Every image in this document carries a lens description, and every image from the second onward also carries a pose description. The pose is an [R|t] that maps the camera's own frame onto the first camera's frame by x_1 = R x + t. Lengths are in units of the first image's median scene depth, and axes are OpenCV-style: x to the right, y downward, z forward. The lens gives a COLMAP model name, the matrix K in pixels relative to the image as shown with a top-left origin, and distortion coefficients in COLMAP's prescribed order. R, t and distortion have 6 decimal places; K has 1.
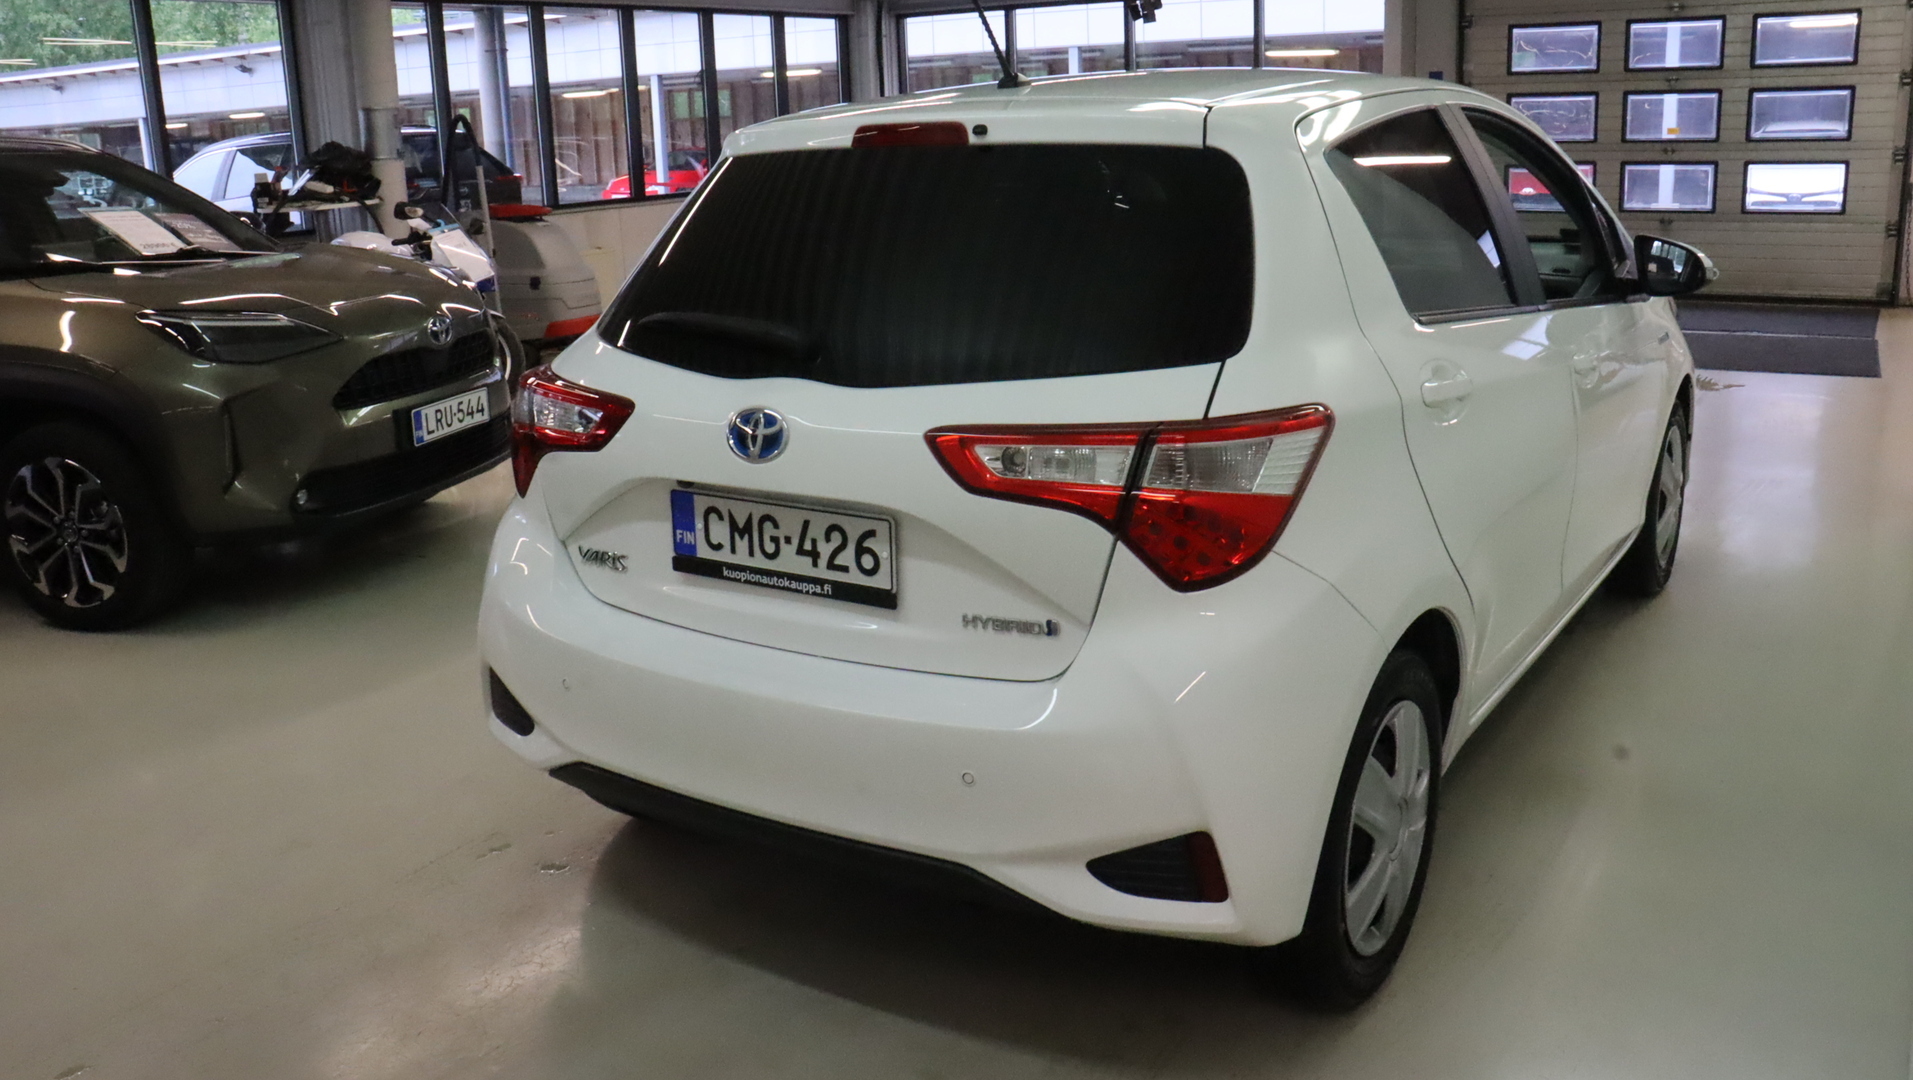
lens RADIAL K [[1521.9, 0, 939.5], [0, 1521.9, 531.1], [0, 0, 1]] dist [-0.114778, 0.049667]
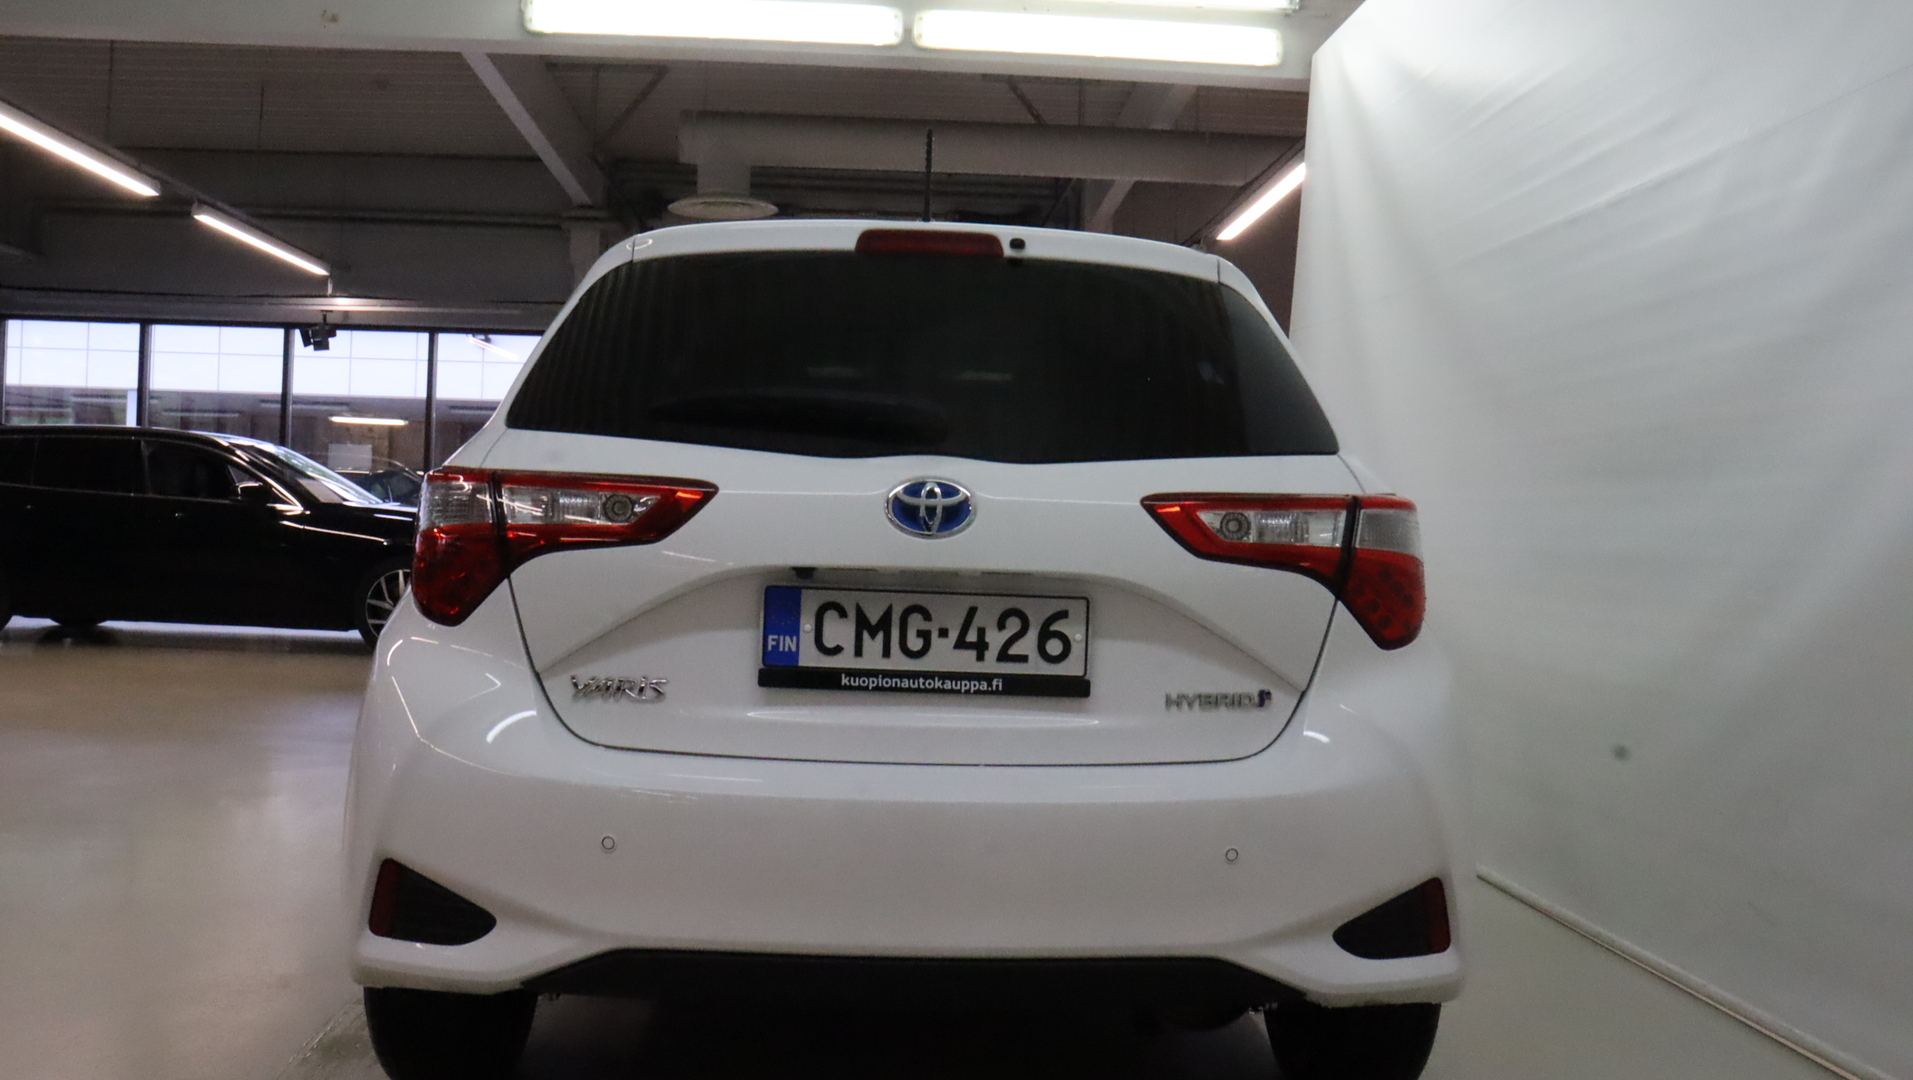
lens RADIAL K [[1521.9, 0, 950.5], [0, 1521.9, 536.3], [0, 0, 1]] dist [-0.114778, 0.049667]
pose [[0.803071, 0.056565, 0.593193, -0.617710], [0.092273, 0.971672, -0.217576, 0.142582], [-0.588696, 0.229464, 0.775102, 0.304564]]
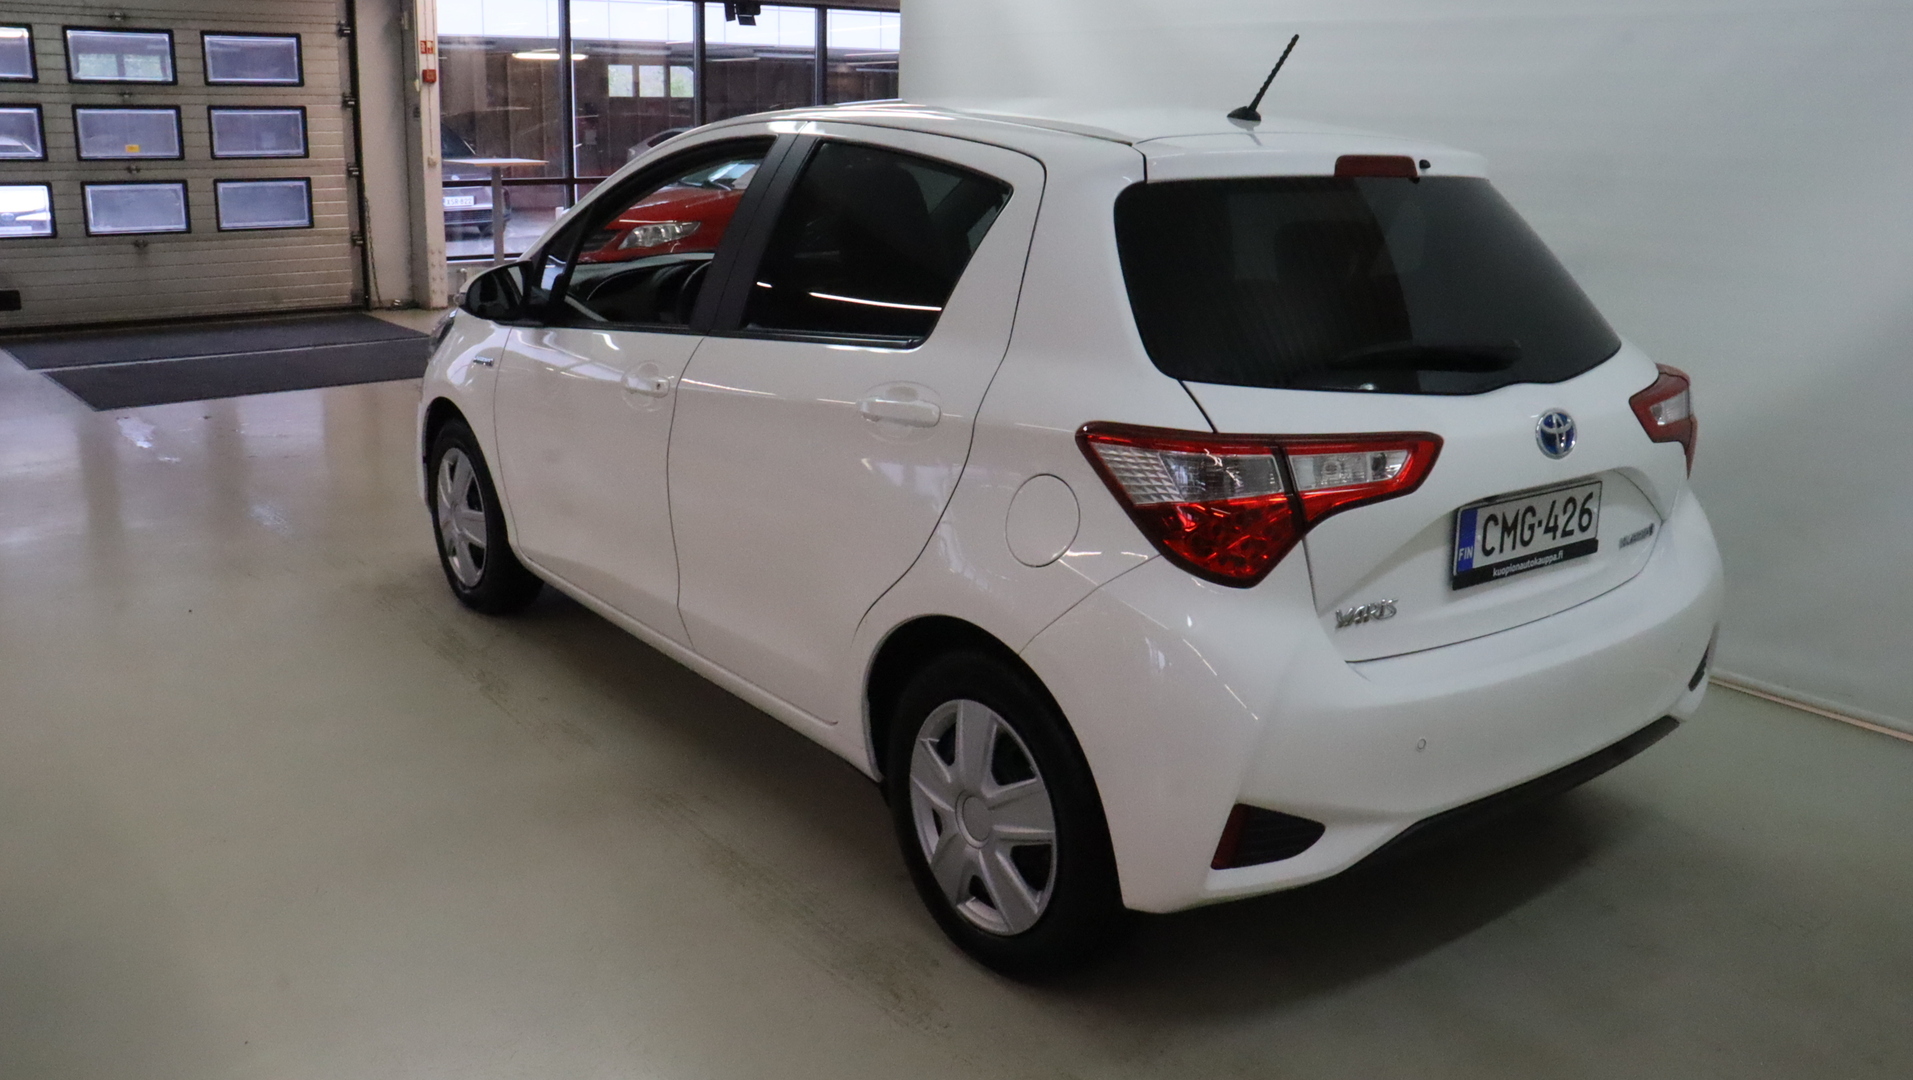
lens RADIAL K [[1521.9, 0, 1009.1], [0, 1521.9, 537.5], [0, 0, 1]] dist [-0.114778, 0.049667]
pose [[0.313975, -0.204877, 0.927063, -1.268303], [0.211286, 0.967032, 0.142152, -0.227787], [-0.925623, 0.151243, 0.346911, 0.976658]]
